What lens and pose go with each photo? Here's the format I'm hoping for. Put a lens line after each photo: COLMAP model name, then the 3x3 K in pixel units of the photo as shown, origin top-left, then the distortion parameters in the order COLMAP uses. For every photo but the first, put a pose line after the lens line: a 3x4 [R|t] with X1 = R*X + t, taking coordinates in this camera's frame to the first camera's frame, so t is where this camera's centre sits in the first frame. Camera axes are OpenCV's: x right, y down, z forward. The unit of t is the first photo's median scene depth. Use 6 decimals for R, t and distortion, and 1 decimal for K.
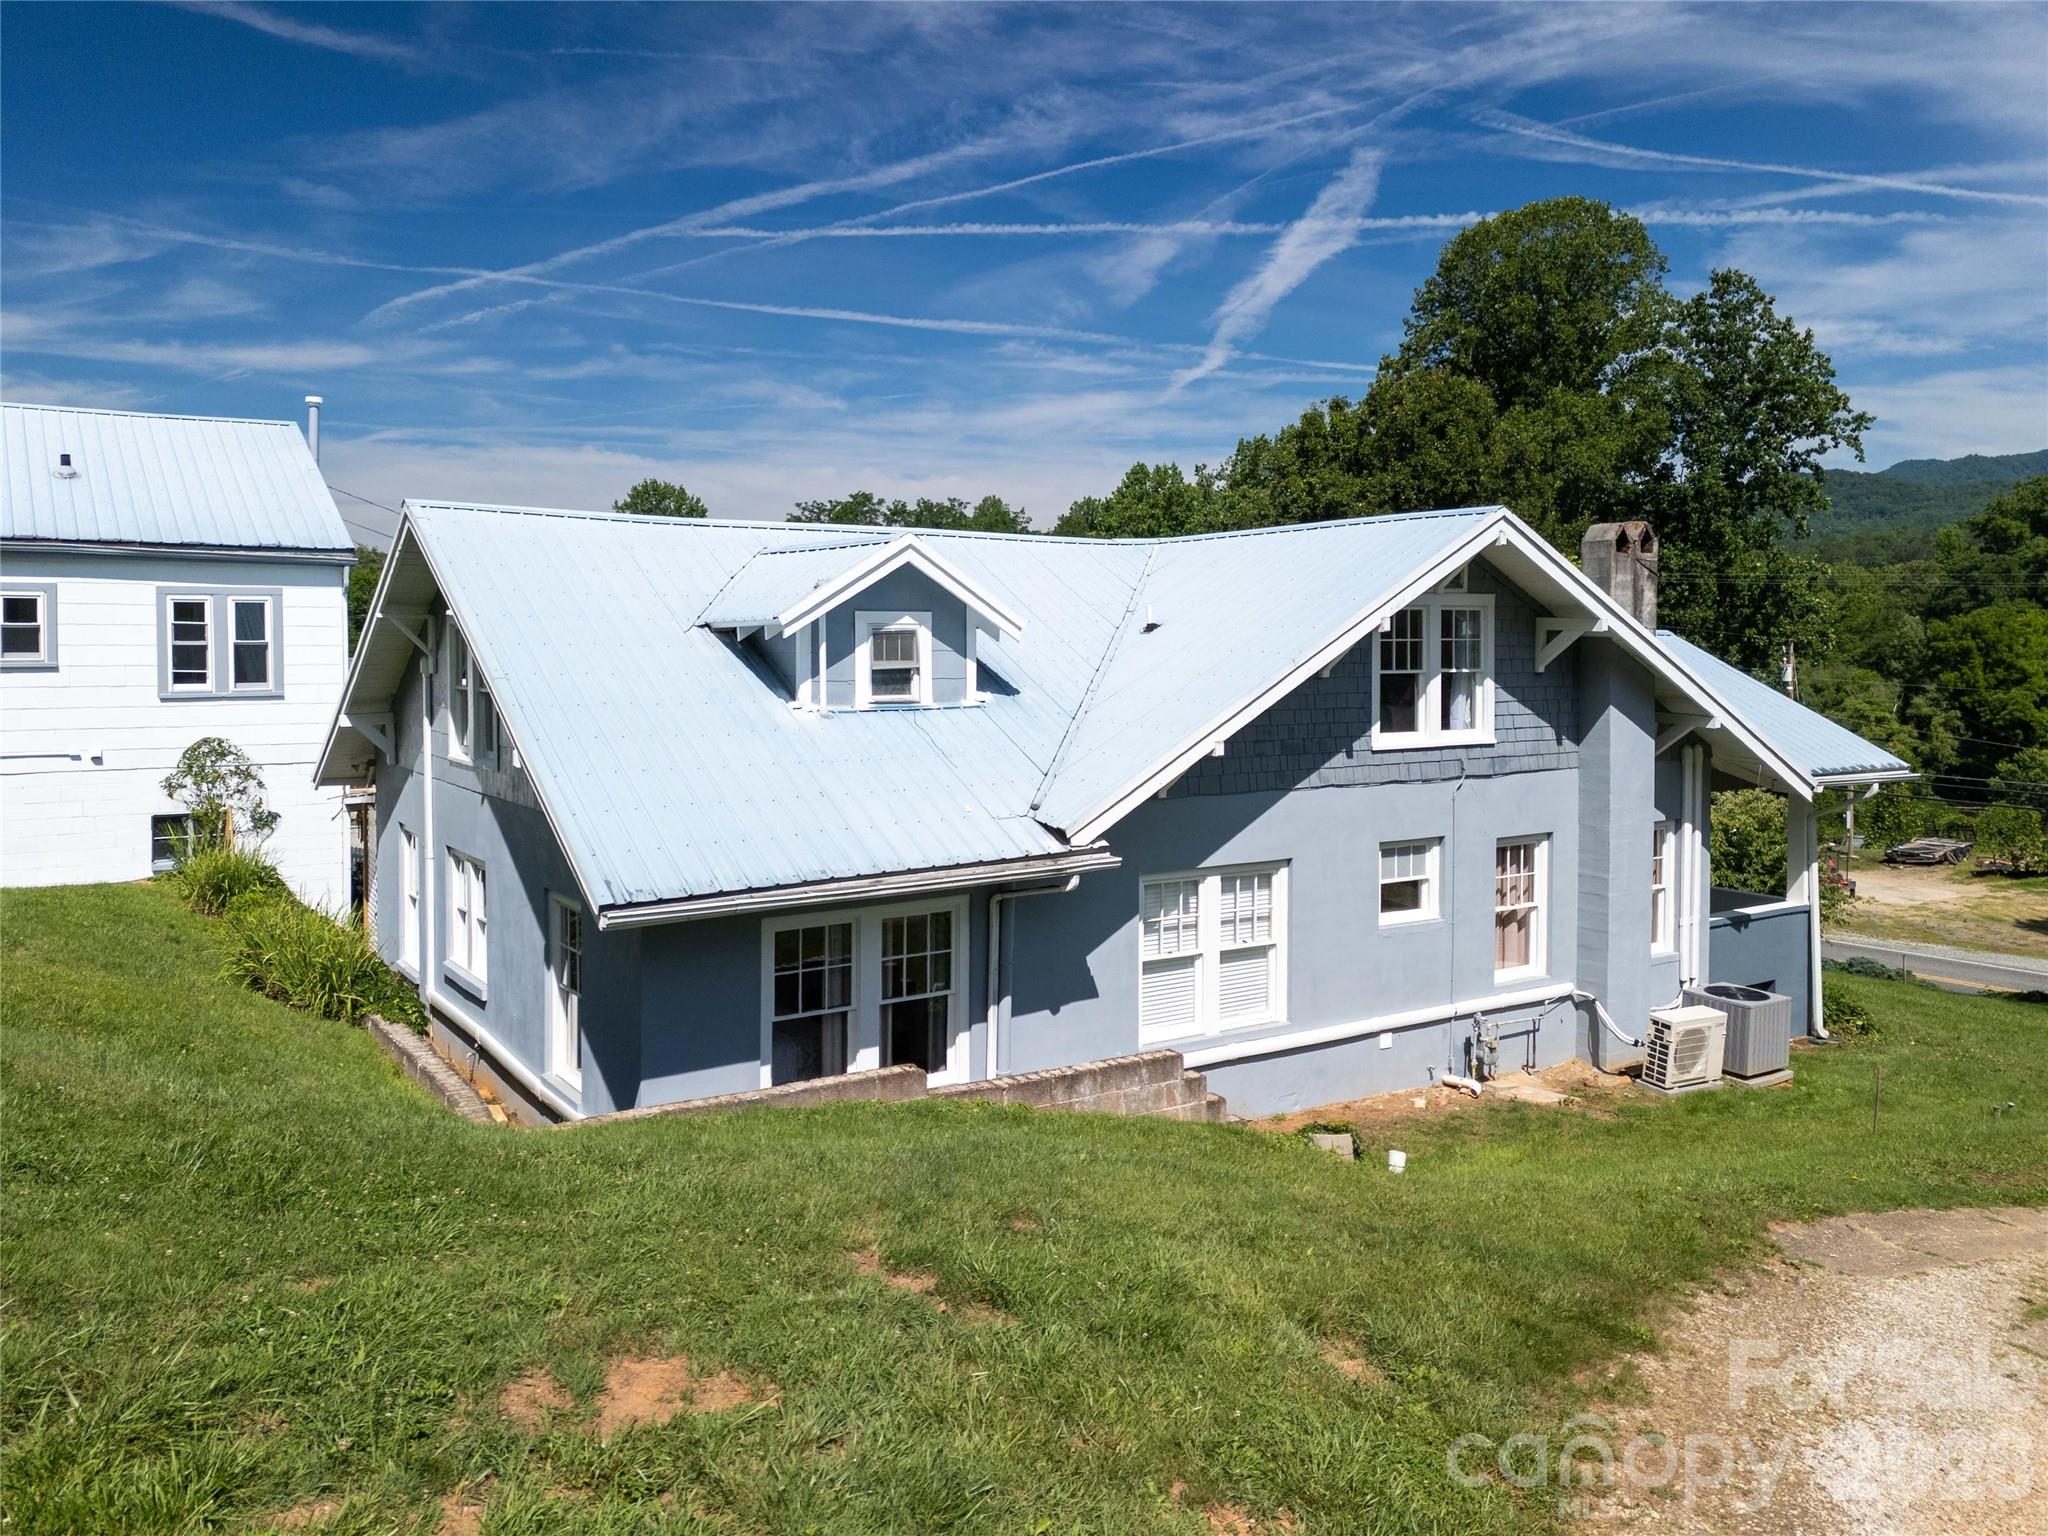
lens RADIAL K [[1488.7, 0, 1024.0], [0, 1488.7, 768.0], [0, 0, 1]] dist [0.064637, -0.040955]
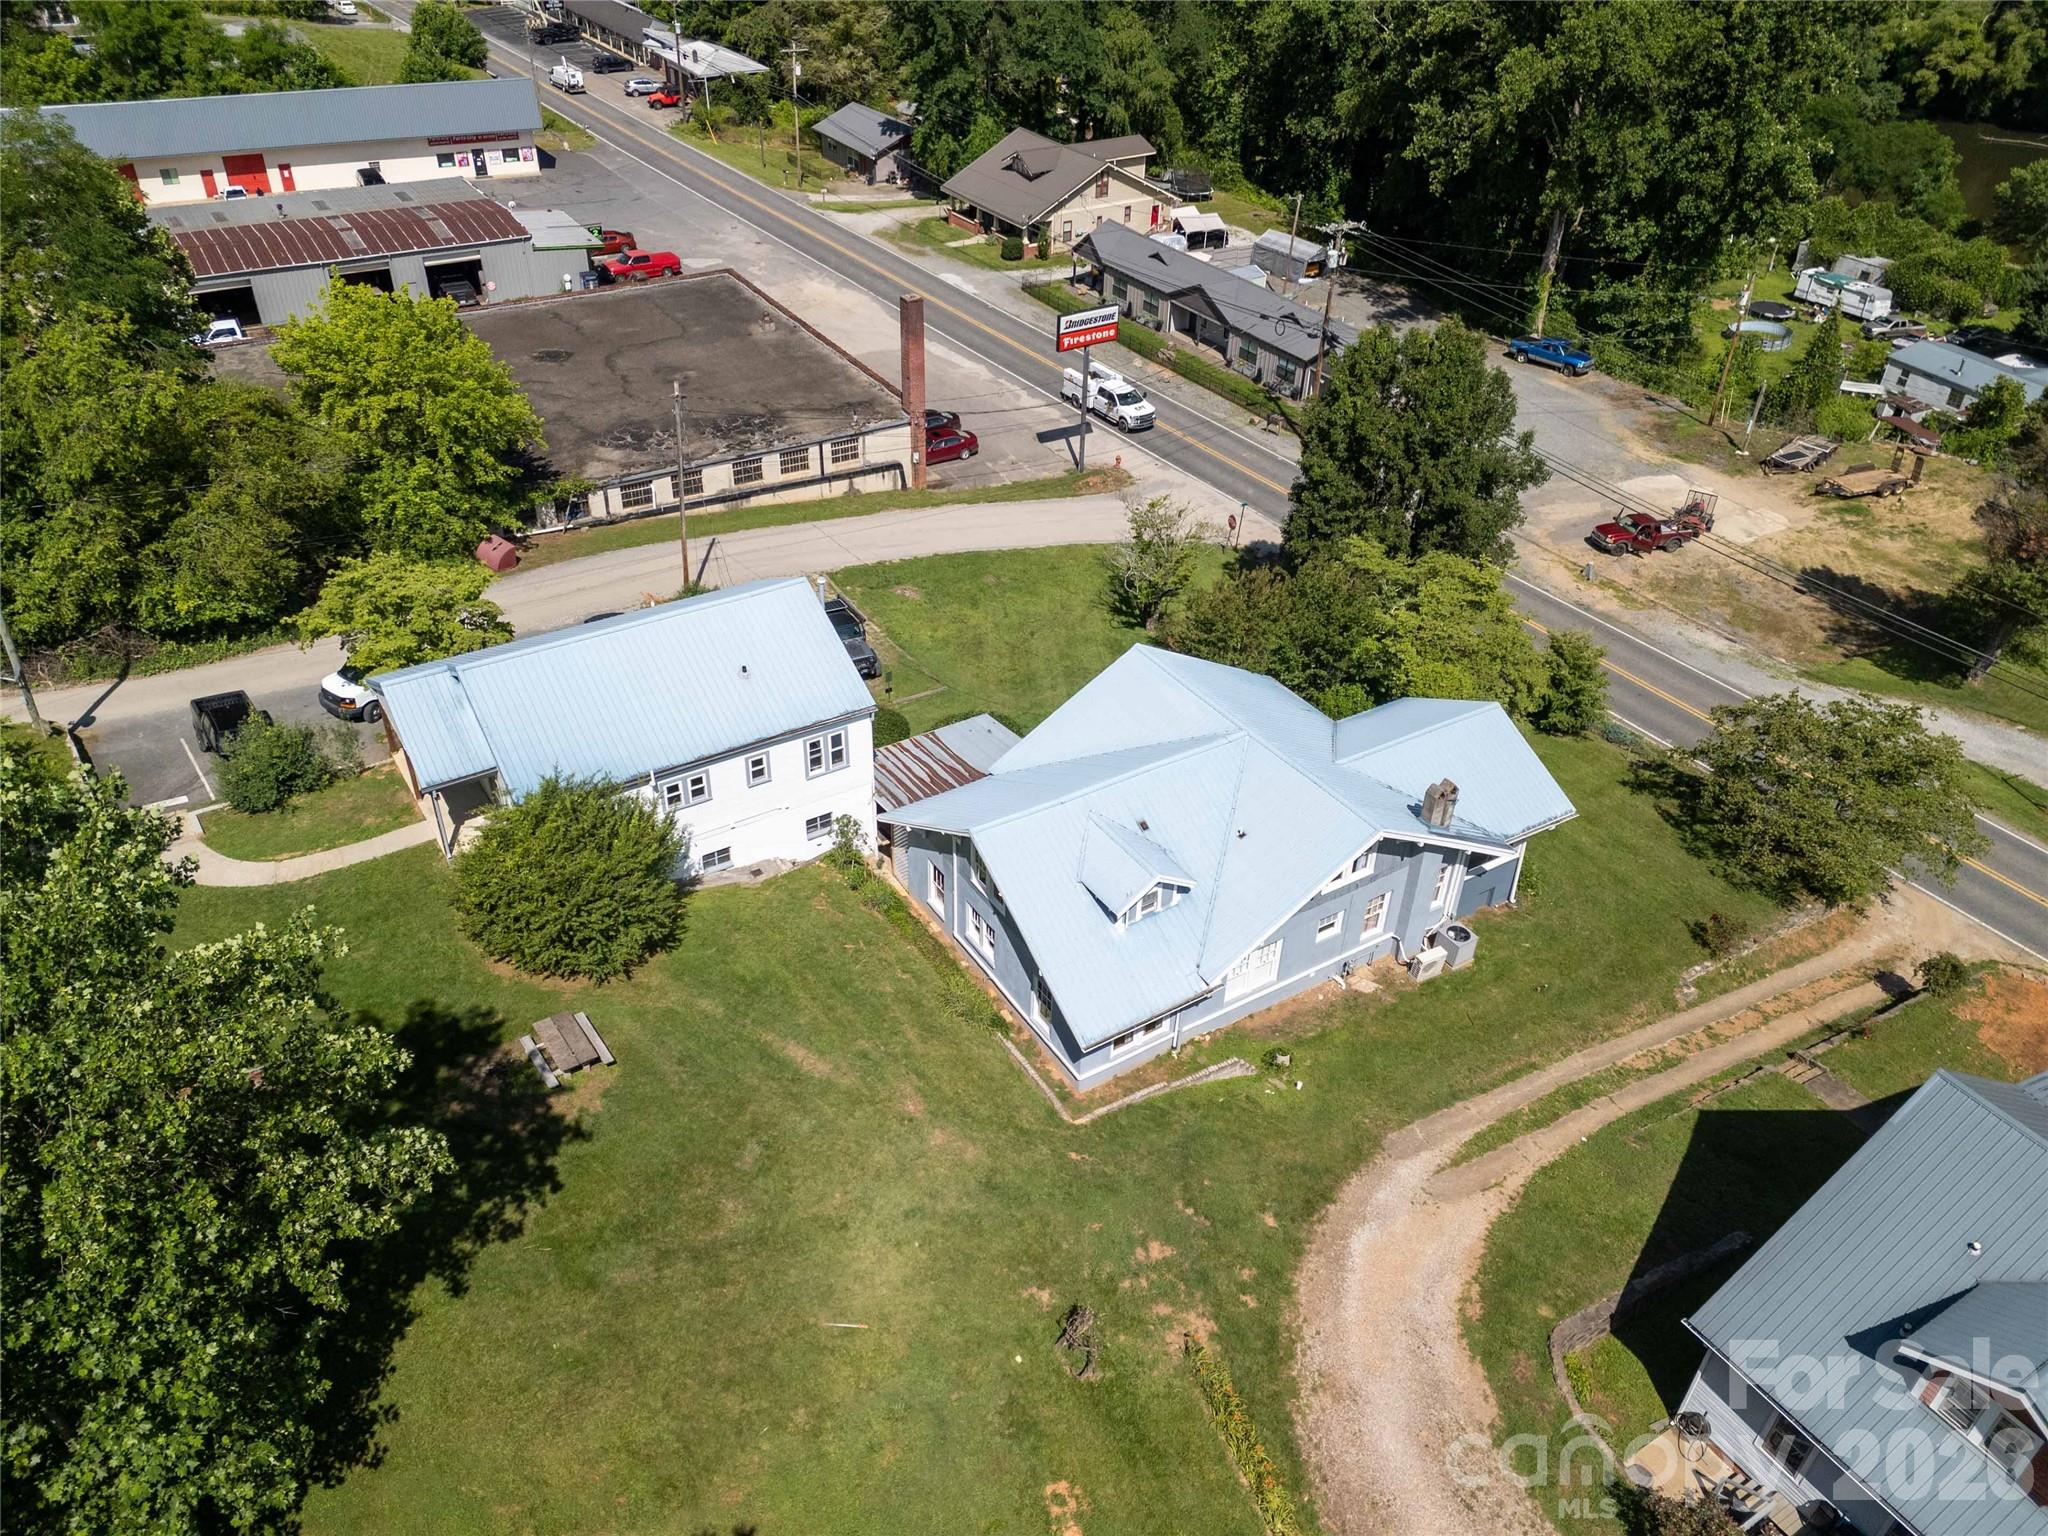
lens RADIAL K [[1488.7, 0, 1024.0], [0, 1488.7, 768.0], [0, 0, 1]] dist [0.064637, -0.040955]
pose [[0.999559, 0.028916, -0.006810, -0.228604], [-0.020544, 0.838433, 0.544618, -1.321098], [0.021458, -0.544238, 0.838657, -0.897345]]
